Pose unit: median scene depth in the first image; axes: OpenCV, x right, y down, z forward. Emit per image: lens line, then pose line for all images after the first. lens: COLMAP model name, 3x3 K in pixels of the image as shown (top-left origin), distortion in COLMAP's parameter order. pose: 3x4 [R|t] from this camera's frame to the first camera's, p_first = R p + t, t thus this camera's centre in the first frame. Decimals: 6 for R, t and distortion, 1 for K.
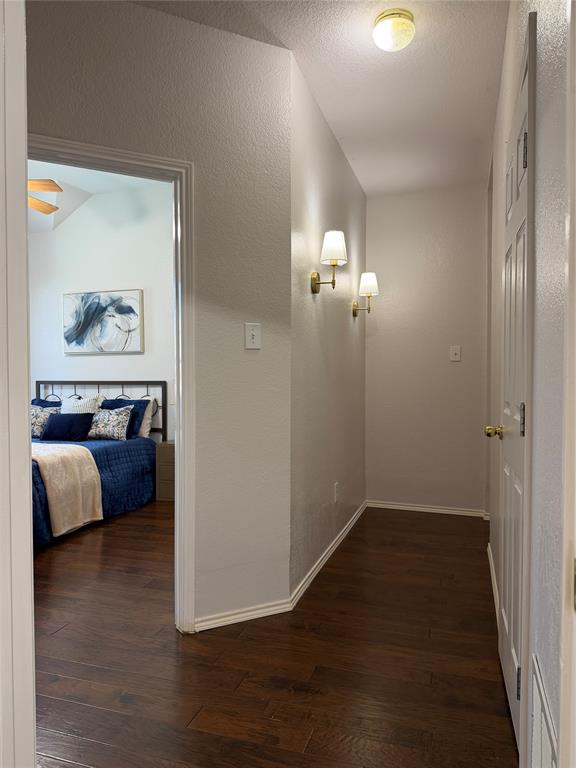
lens RADIAL K [[526.8, 0, 293.9], [0, 526.8, 385.1], [0, 0, 1]] dist [0.044658, -0.046158]
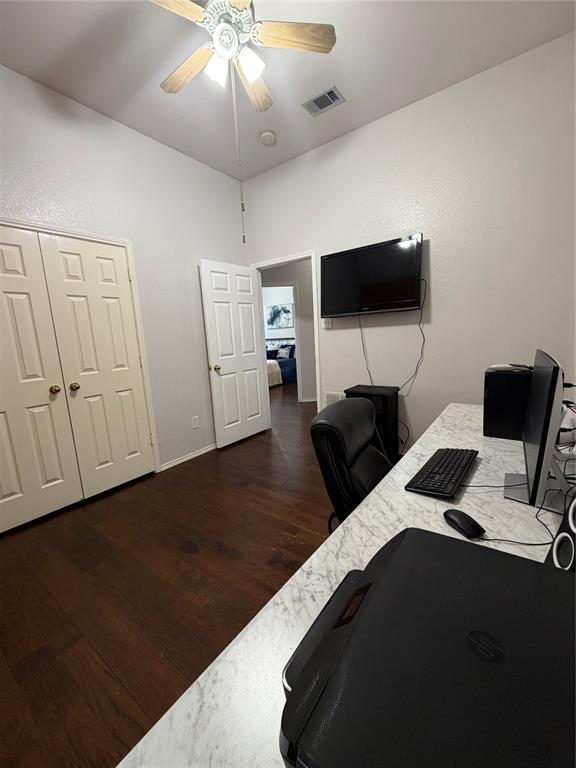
lens RADIAL K [[308.6, 0, 287.3], [0, 308.6, 386.6], [0, 0, 1]] dist [0.000483, 0.000001]
pose [[0.942741, 0.009544, -0.333389, 0.223573], [0.043761, 0.987409, 0.152012, -0.002105], [0.330642, -0.157897, 0.930454, -0.557973]]
